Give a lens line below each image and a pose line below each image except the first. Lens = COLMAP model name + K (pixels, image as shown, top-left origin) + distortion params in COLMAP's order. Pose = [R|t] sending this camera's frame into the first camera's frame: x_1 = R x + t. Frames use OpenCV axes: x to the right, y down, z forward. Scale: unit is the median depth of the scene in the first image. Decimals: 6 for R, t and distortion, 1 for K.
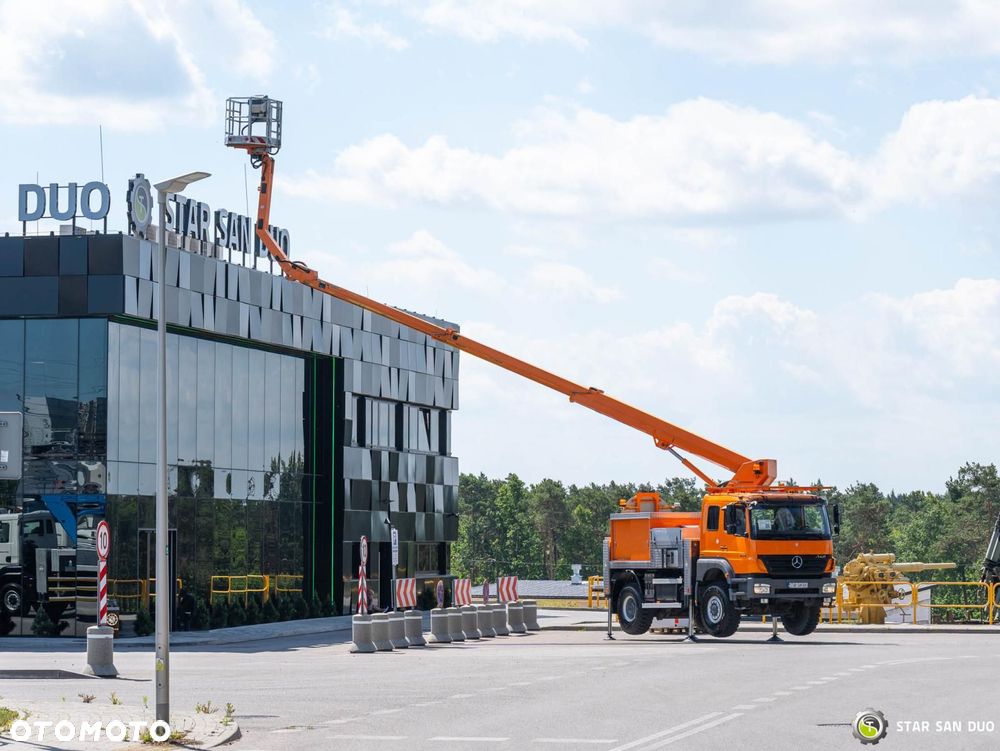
lens RADIAL K [[2764.8, 0, 500.0], [0, 2764.8, 375.5], [0, 0, 1]] dist [-0.016383, -0.028674]
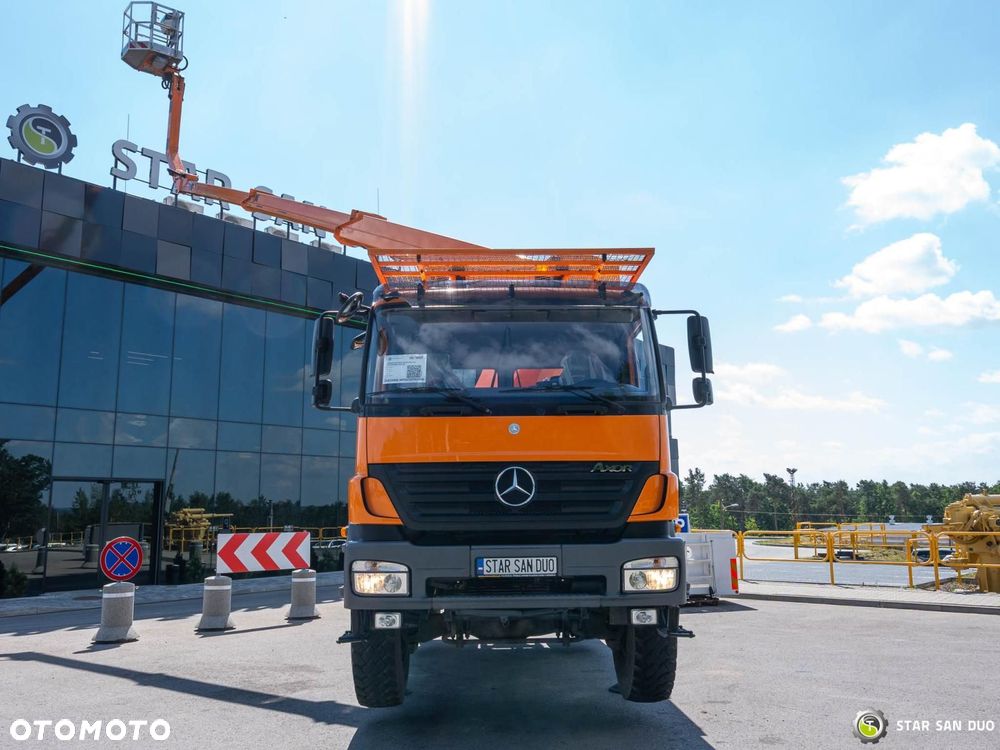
lens RADIAL K [[821.8, 0, 500.0], [0, 821.8, 375.0], [0, 0, 1]] dist [-0.009032, 0.004401]
pose [[0.894783, -0.082550, -0.438803, 0.129204], [0.036508, 0.992996, -0.112363, 0.057879], [0.445005, 0.084521, 0.891530, 0.813513]]
